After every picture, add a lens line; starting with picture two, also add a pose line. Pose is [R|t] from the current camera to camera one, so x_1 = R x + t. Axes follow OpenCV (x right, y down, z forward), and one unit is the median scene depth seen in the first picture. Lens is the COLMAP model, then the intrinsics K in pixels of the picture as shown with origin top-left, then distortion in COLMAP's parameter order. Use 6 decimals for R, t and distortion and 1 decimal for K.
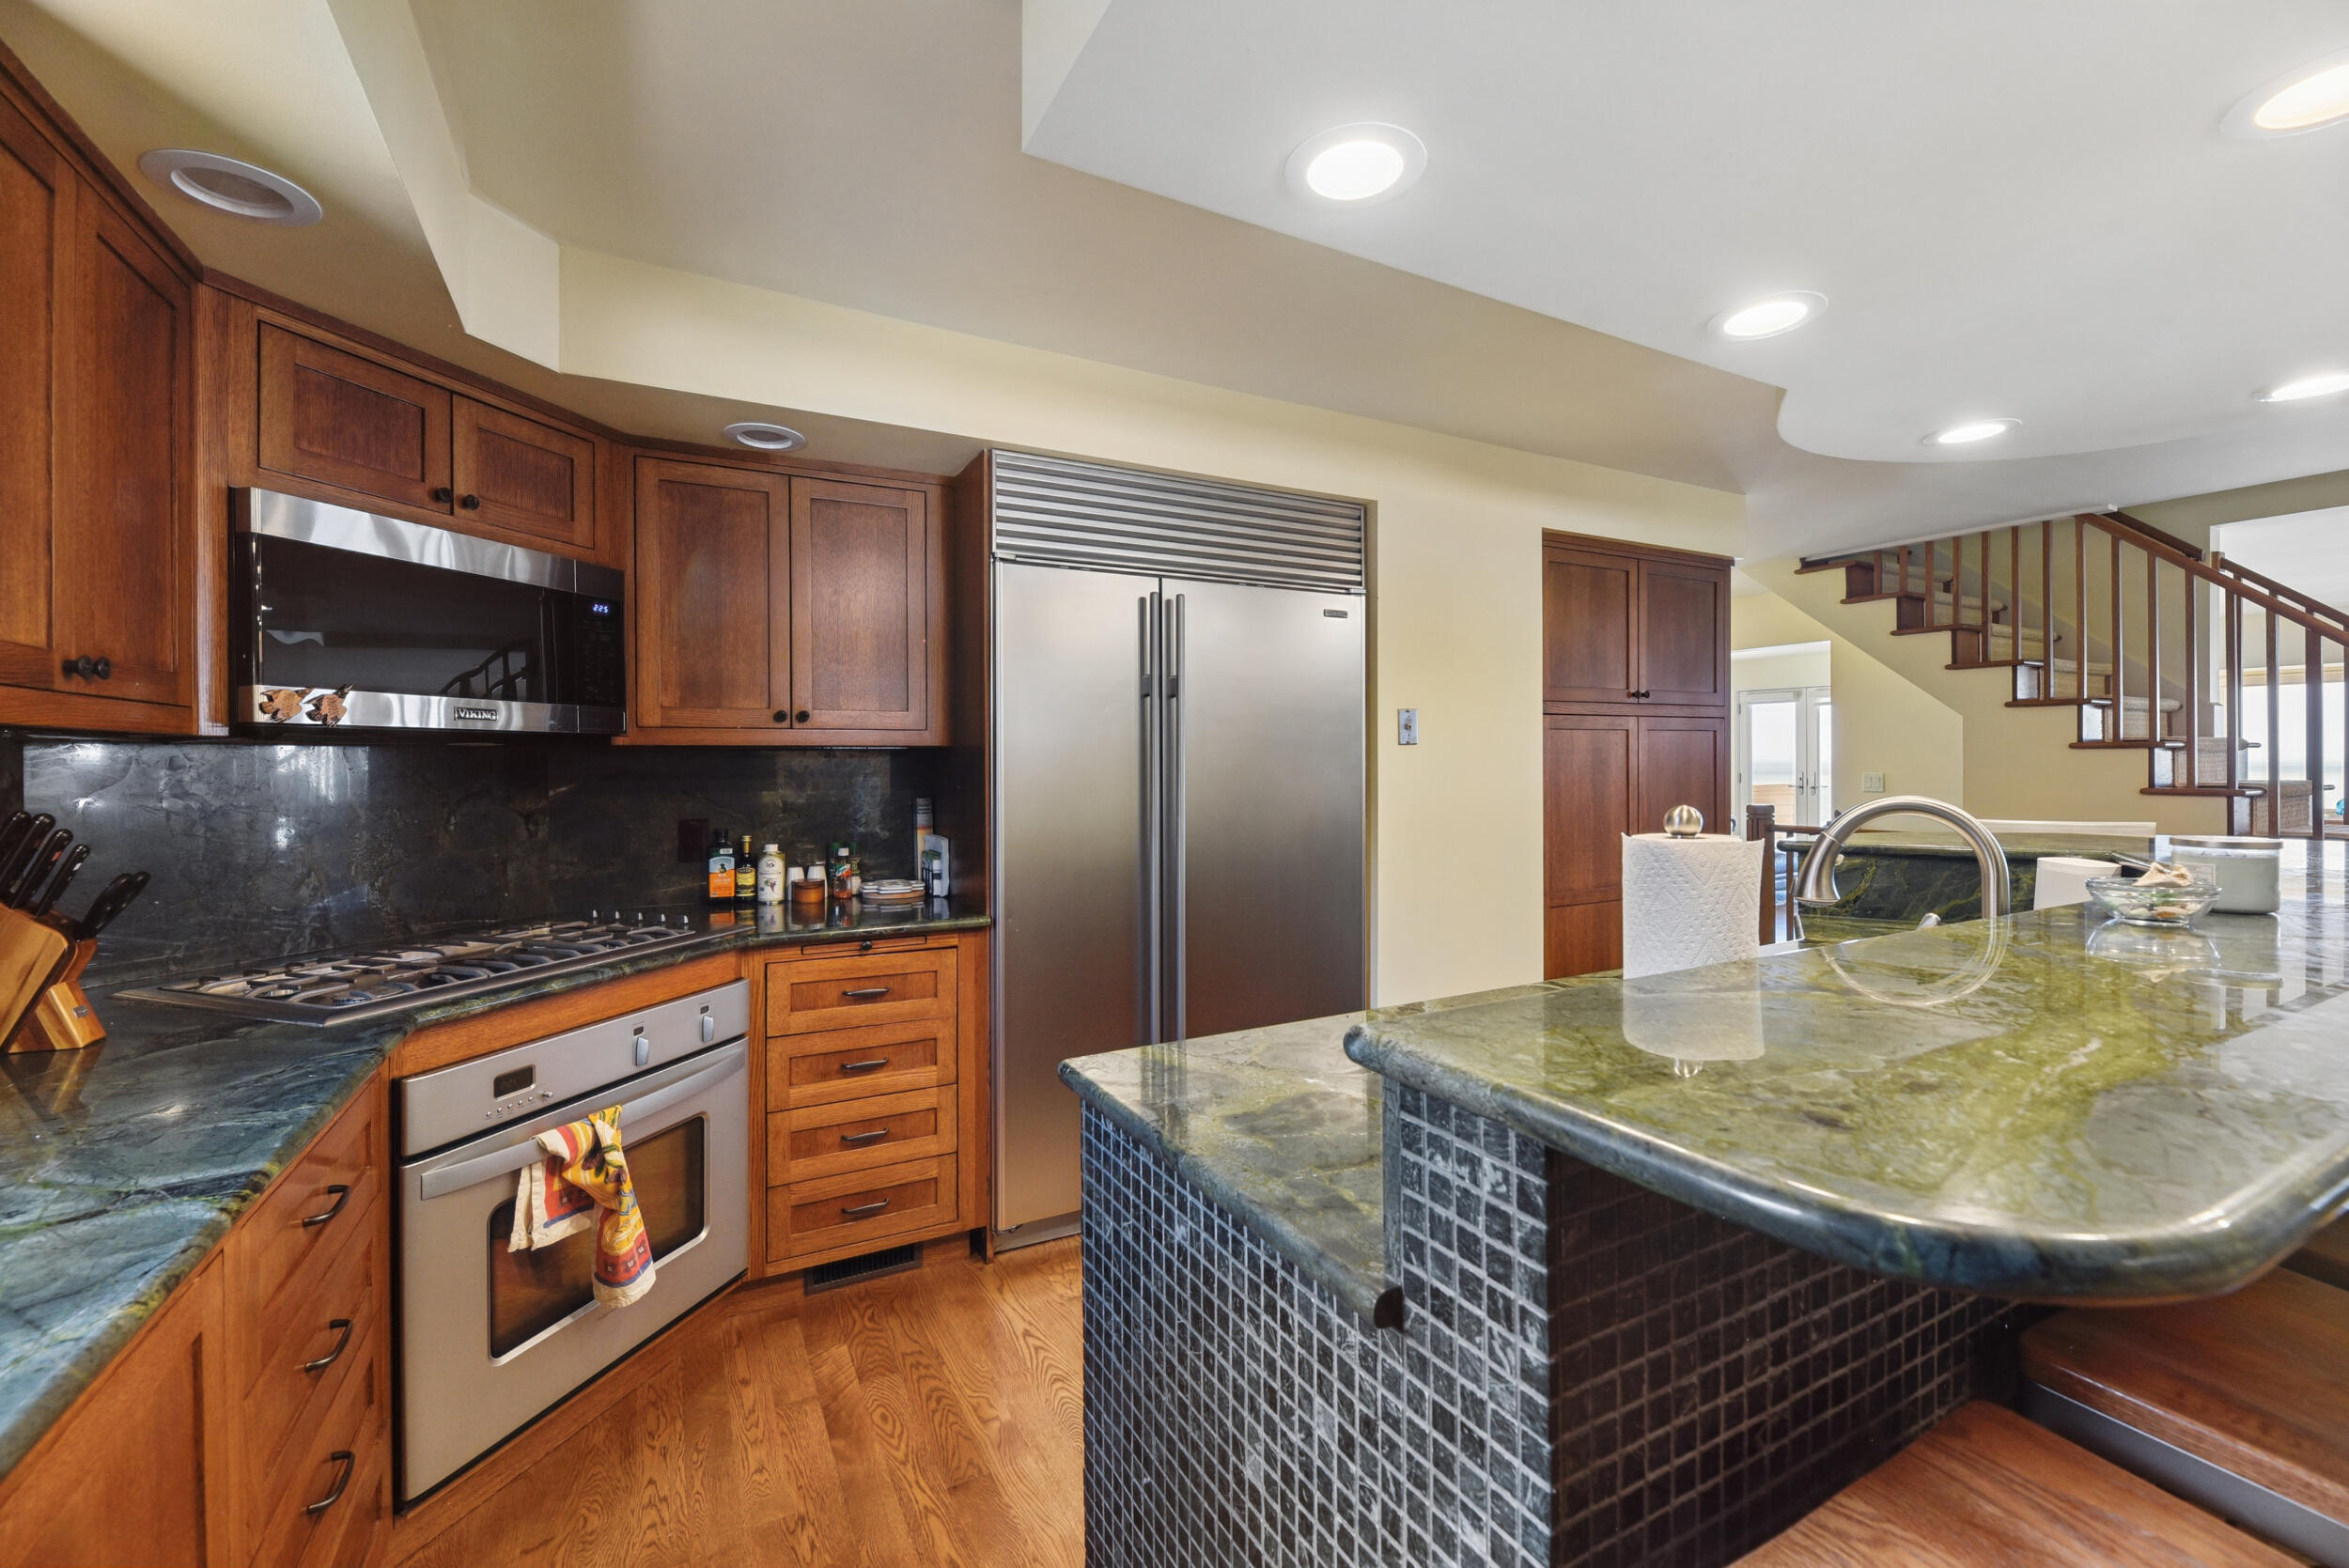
lens RADIAL K [[950.8, 0, 1174.5], [0, 950.8, 784.0], [0, 0, 1]] dist [-0.002292, -0.000369]
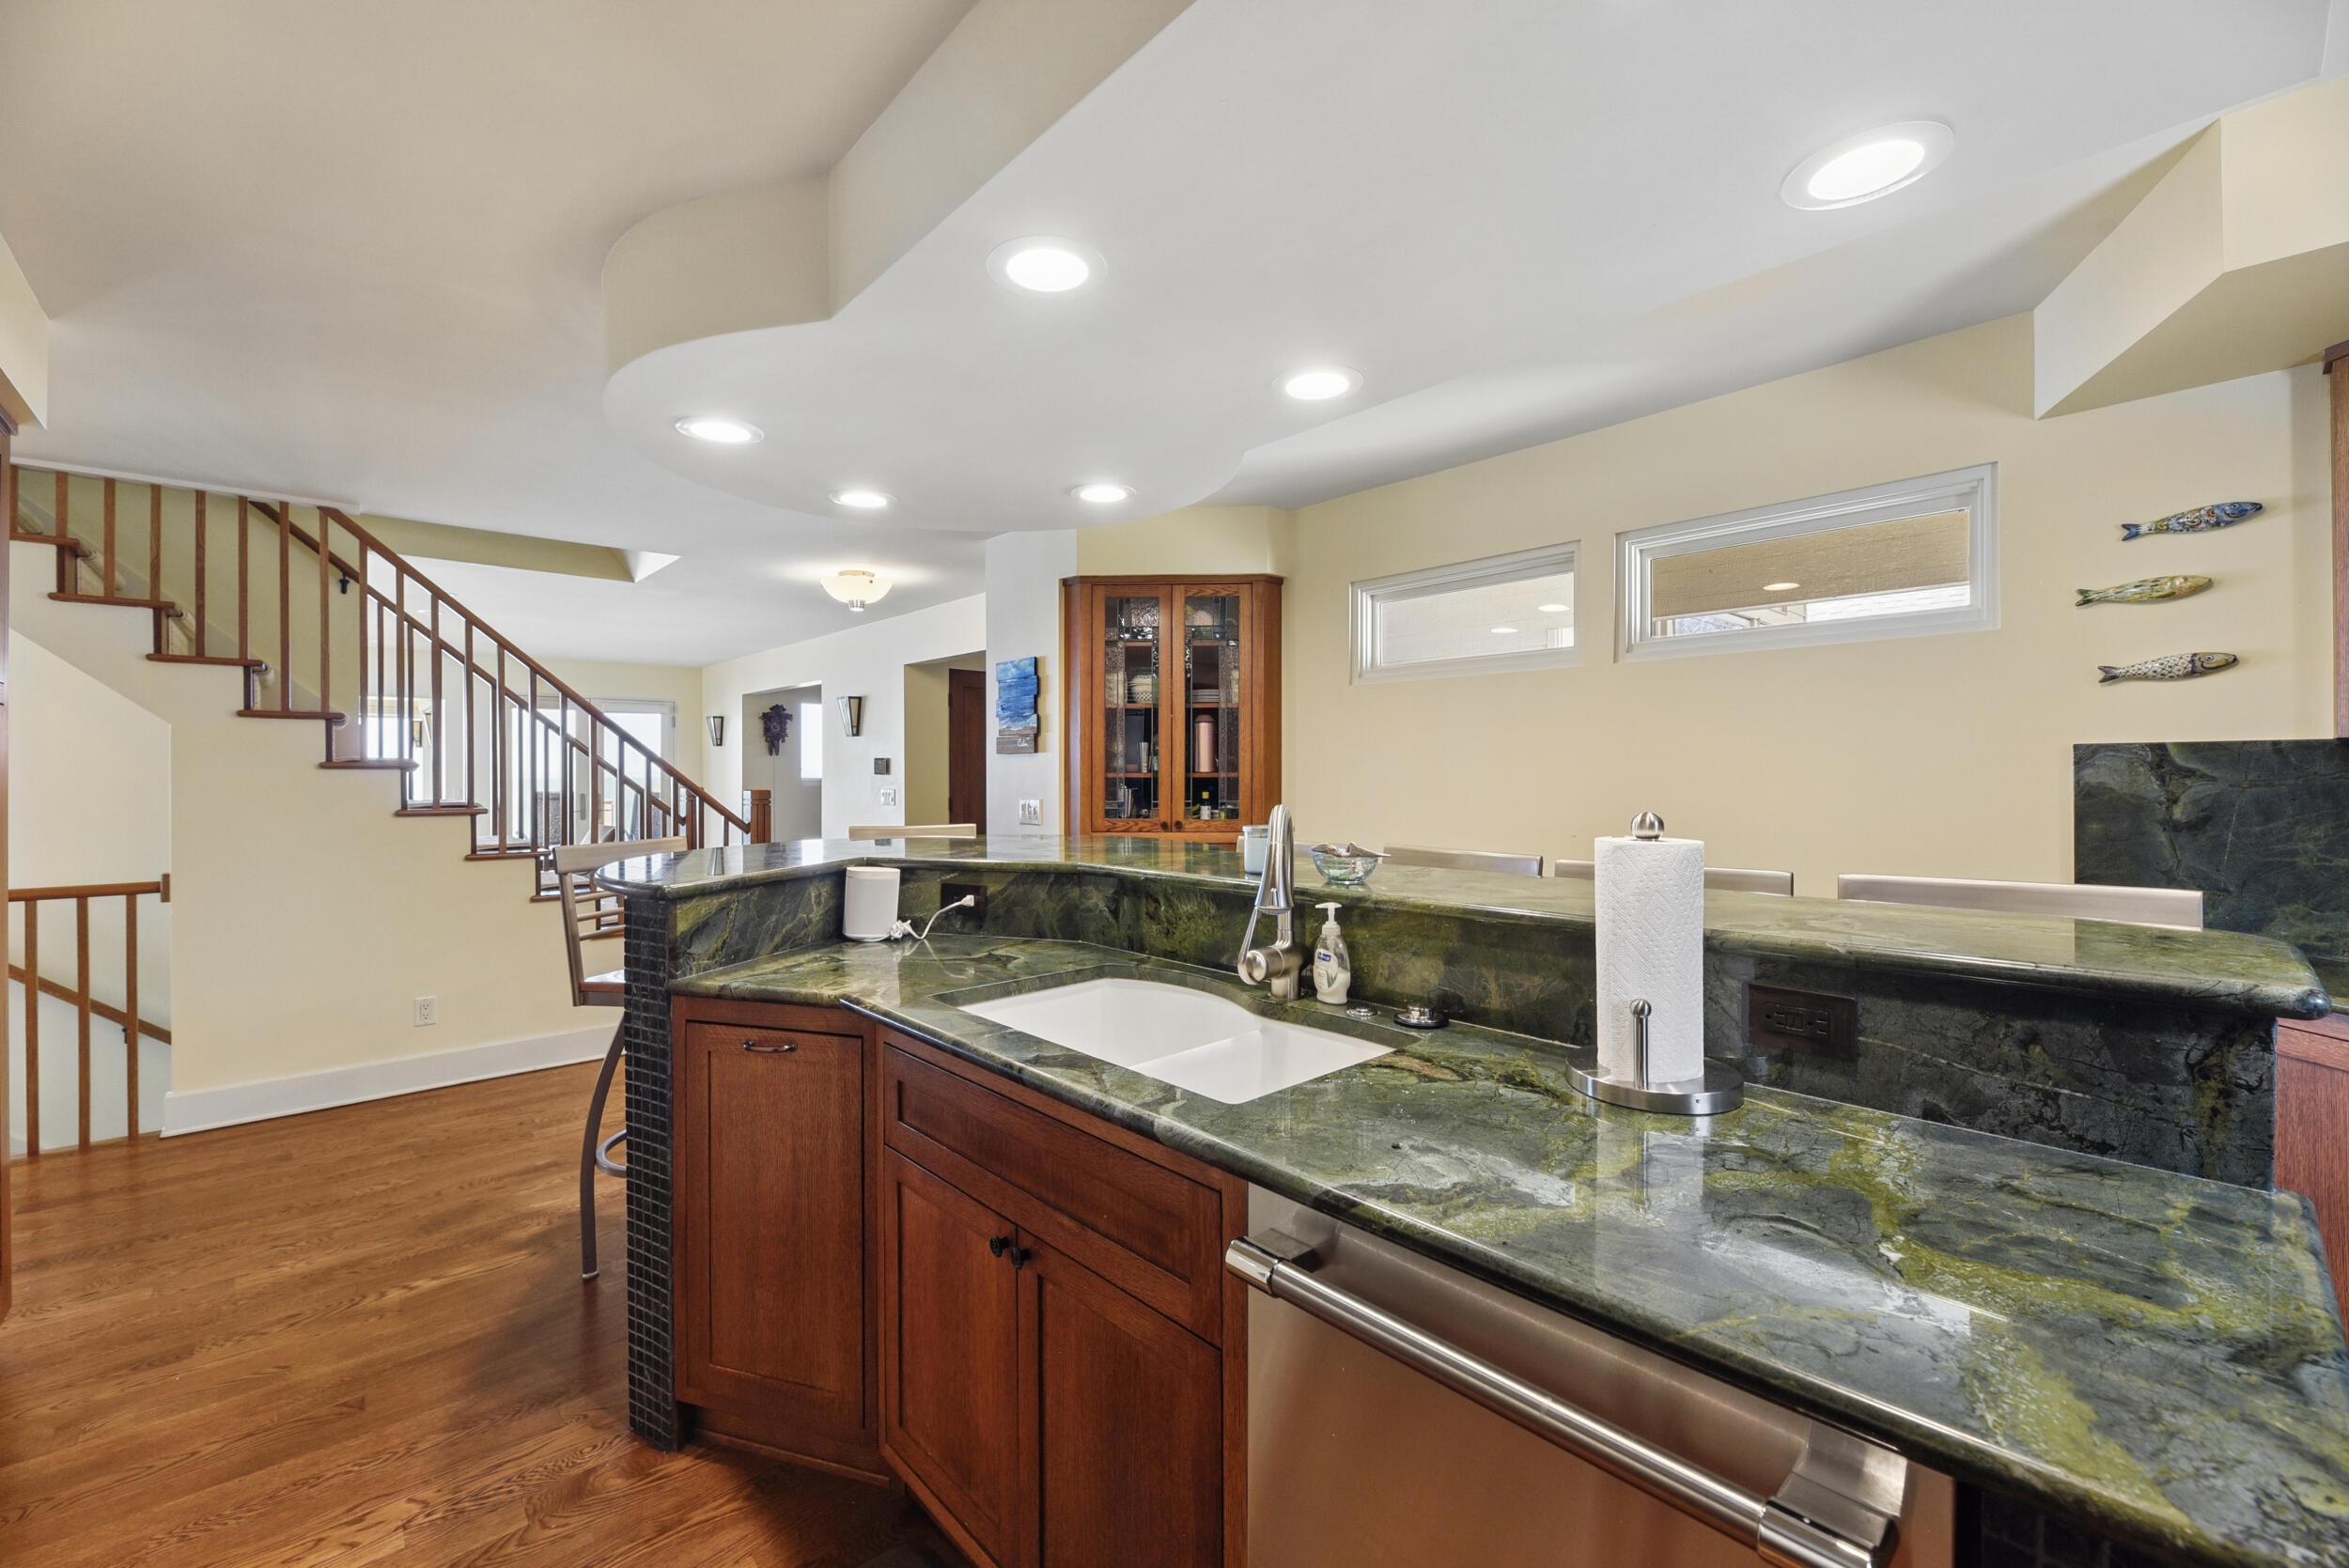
lens RADIAL K [[950.8, 0, 1174.5], [0, 950.8, 784.0], [0, 0, 1]] dist [-0.002292, -0.000369]
pose [[-0.245100, -0.006893, 0.969473, -0.111144], [0.032651, 0.999349, 0.015360, -0.012095], [-0.968948, 0.035419, -0.244716, 0.490343]]
